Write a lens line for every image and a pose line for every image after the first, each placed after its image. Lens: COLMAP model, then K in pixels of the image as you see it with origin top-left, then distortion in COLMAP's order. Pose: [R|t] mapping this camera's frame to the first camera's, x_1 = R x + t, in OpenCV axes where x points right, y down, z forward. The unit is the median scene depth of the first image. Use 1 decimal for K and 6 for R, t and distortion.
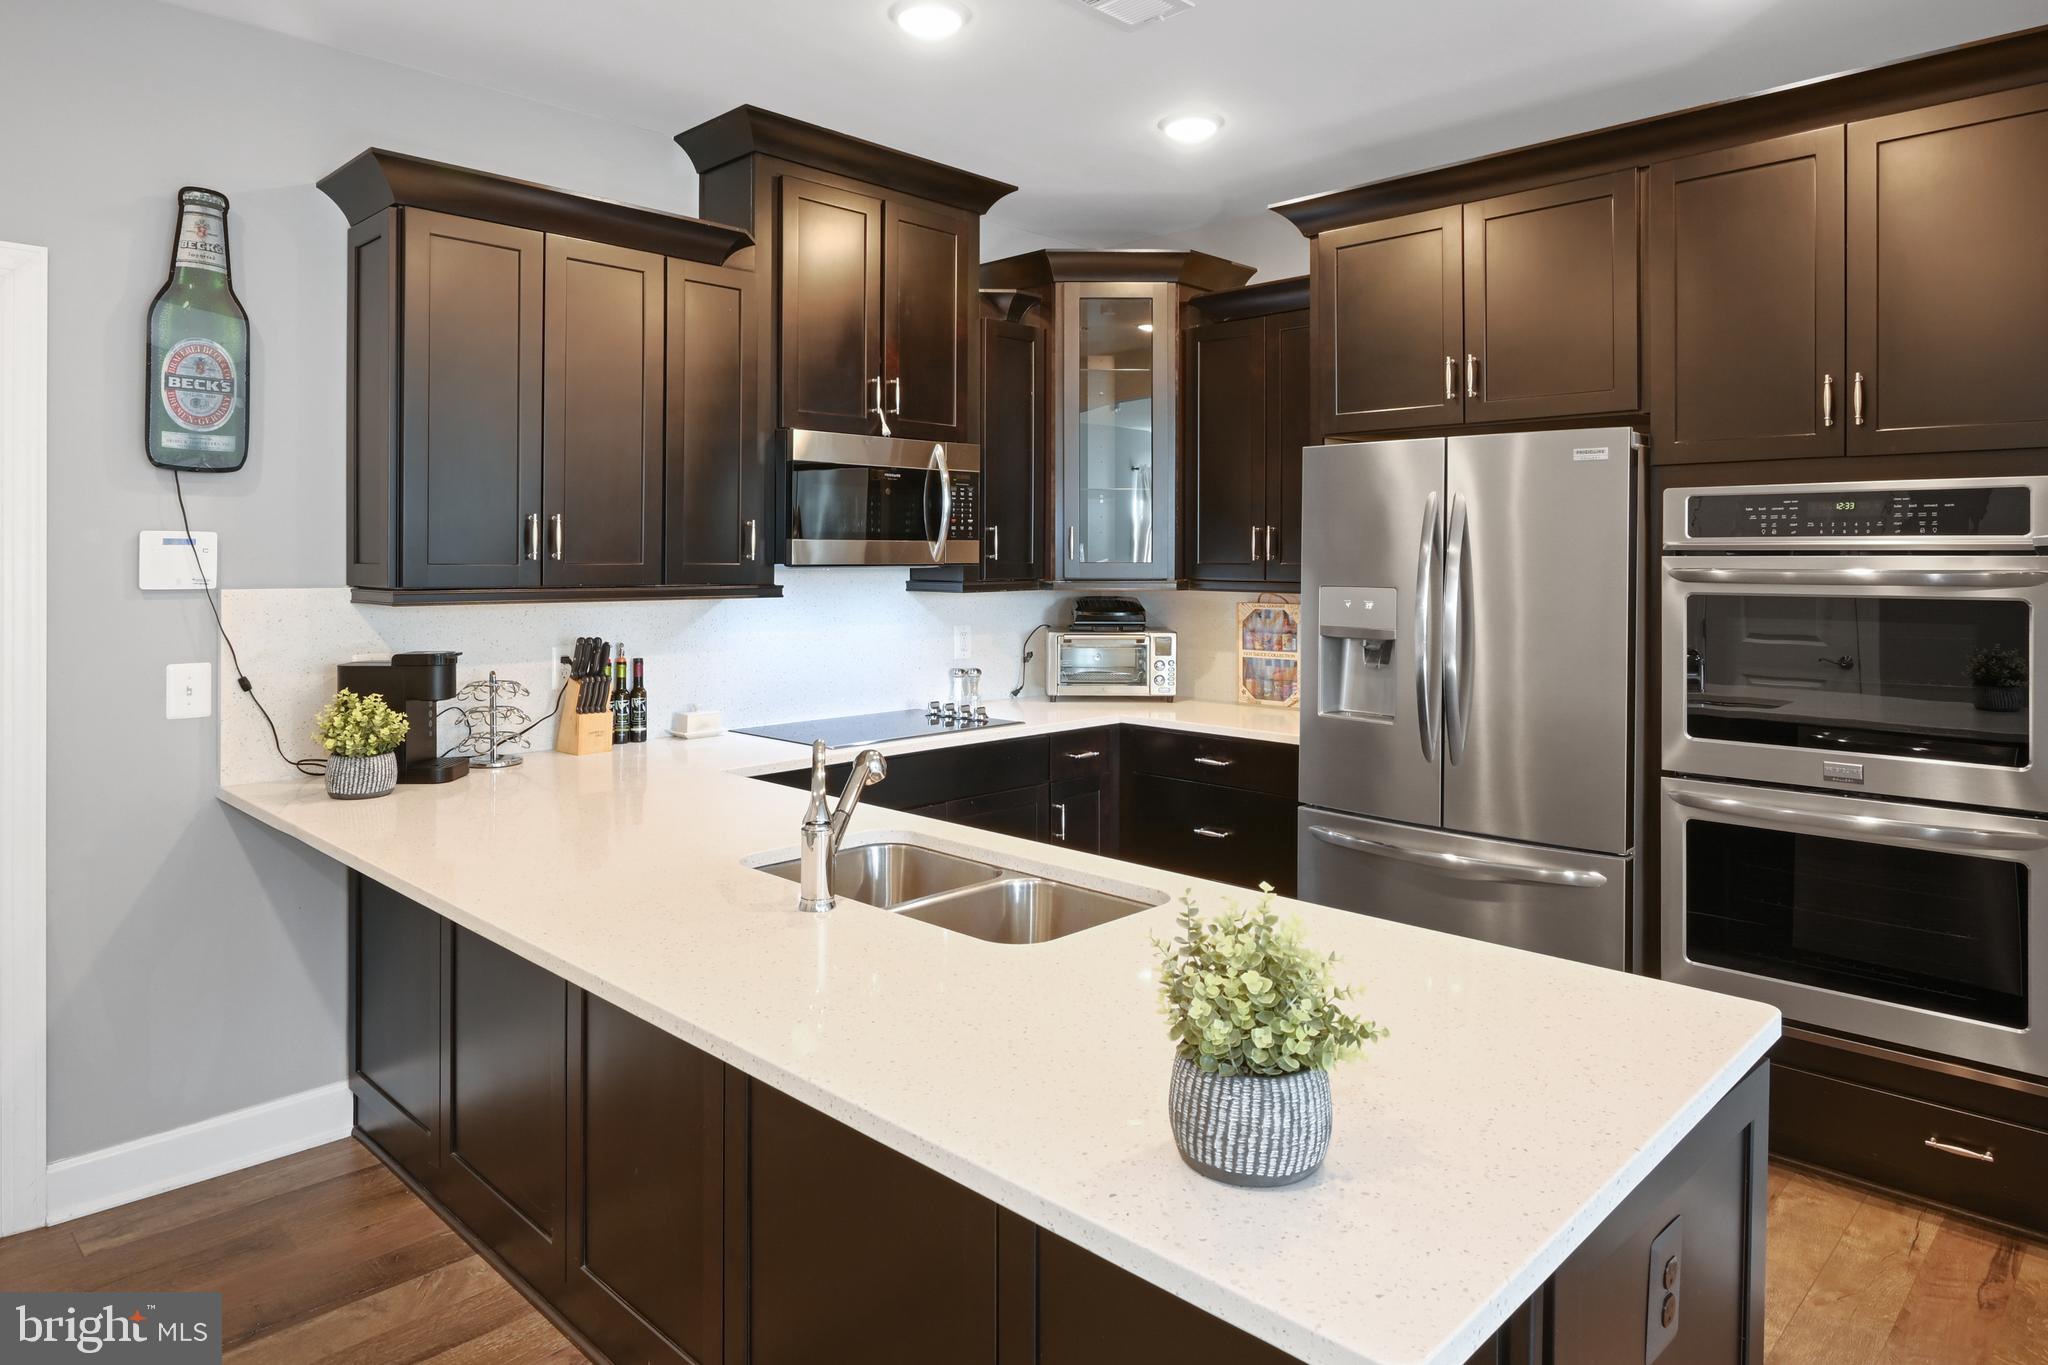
lens RADIAL K [[1309.1, 0, 1142.3], [0, 1309.1, 581.9], [0, 0, 1]] dist [0.005721, 0.001351]
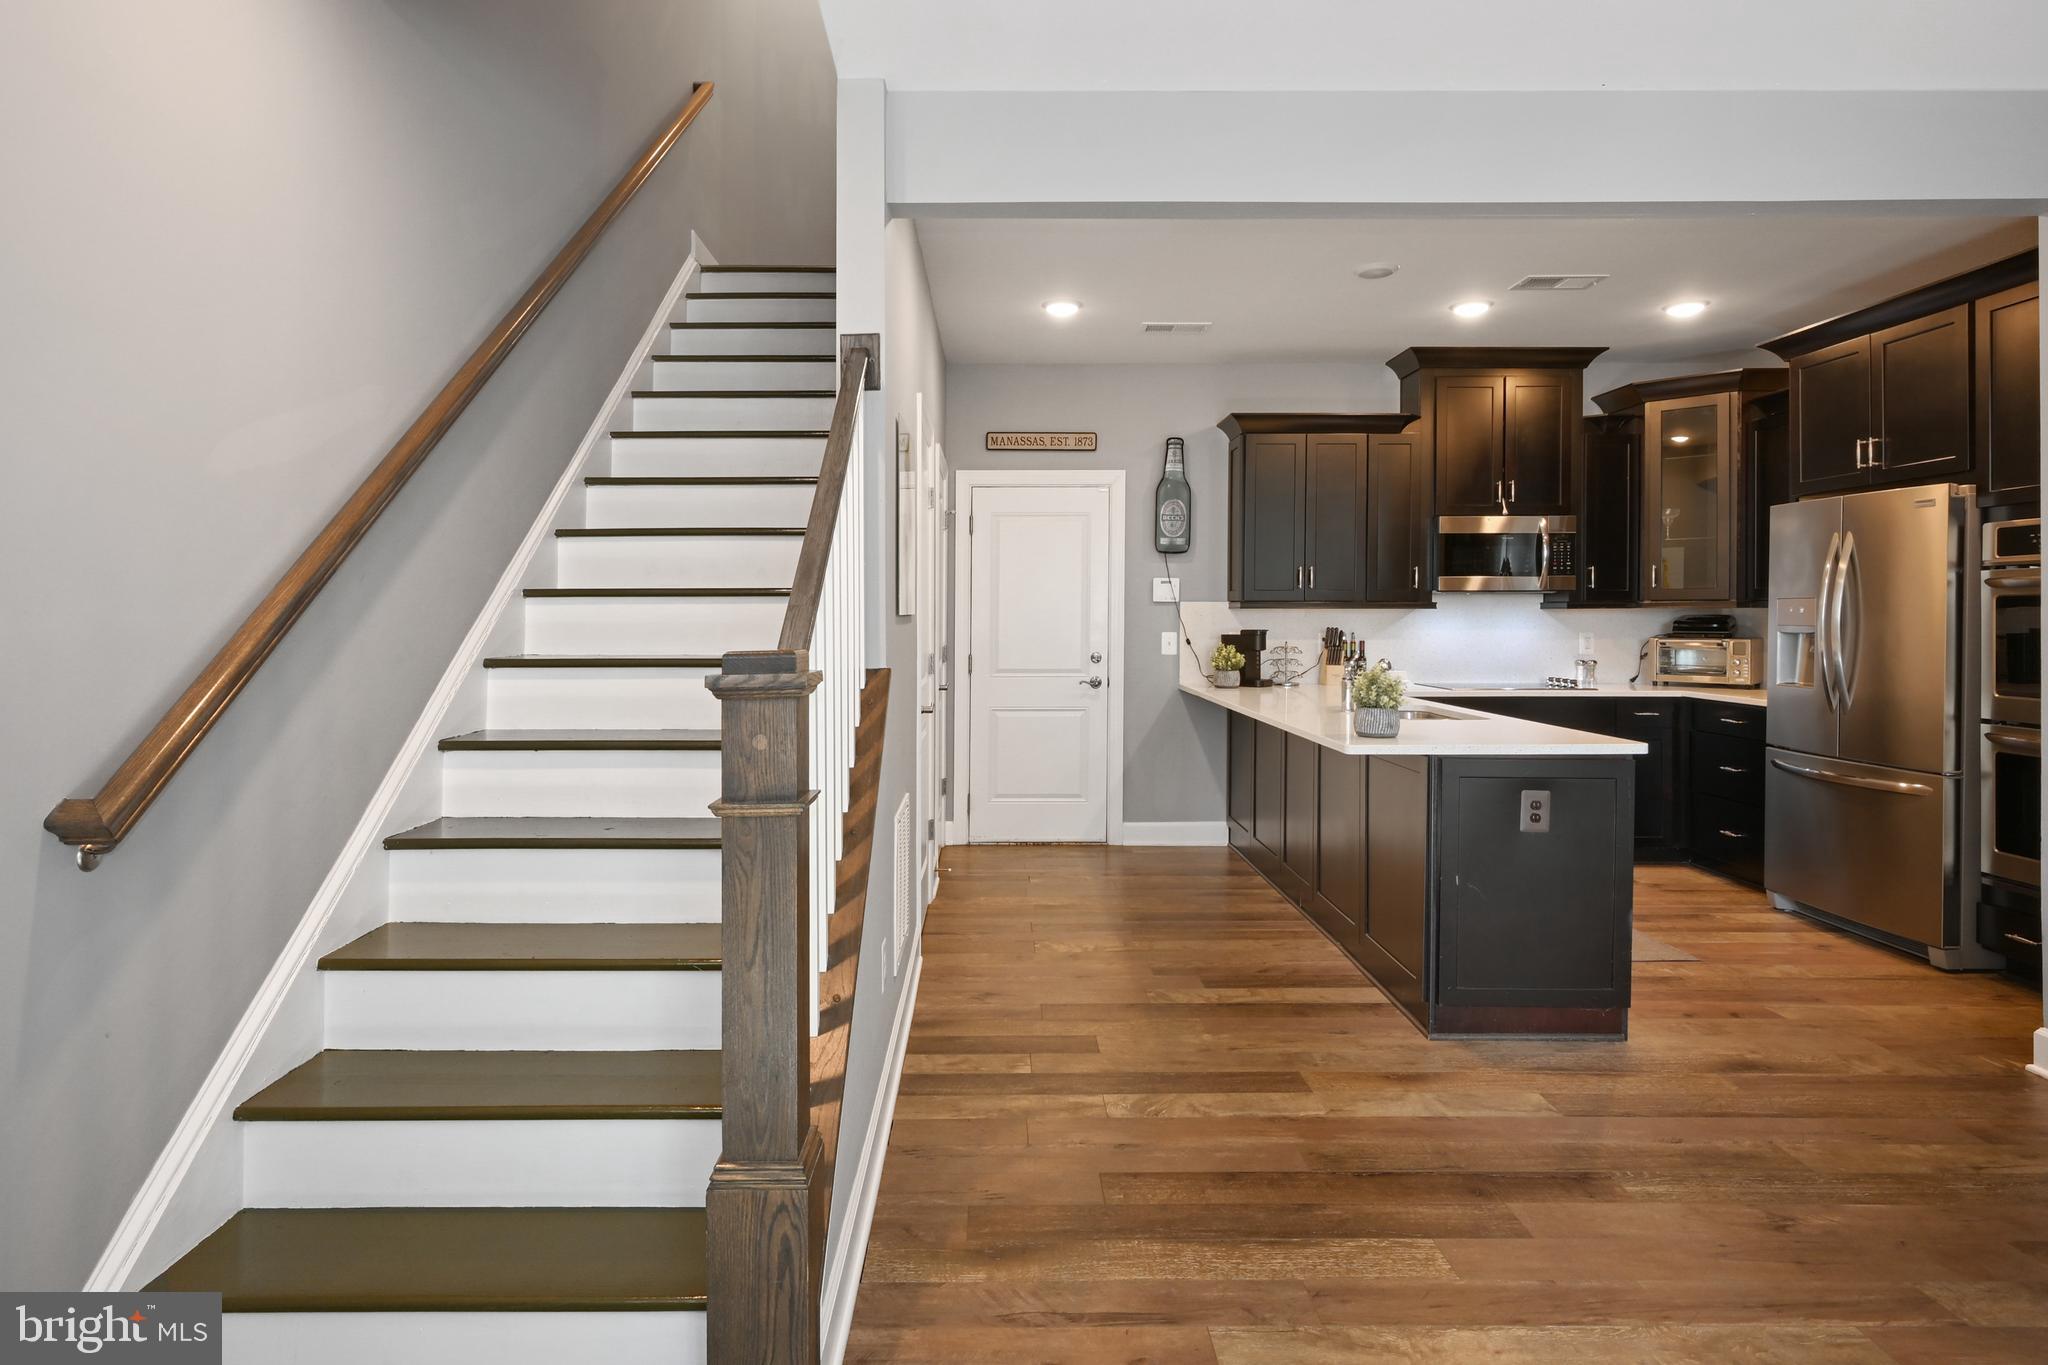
lens RADIAL K [[1184.8, 0, 982.9], [0, 1184.8, 581.8], [0, 0, 1]] dist [0.002145, 0.000659]
pose [[0.681146, -0.022788, -0.731793, 0.543750], [-0.010140, 0.999126, -0.040551, 0.051440], [0.732077, 0.035042, 0.680320, -0.629590]]
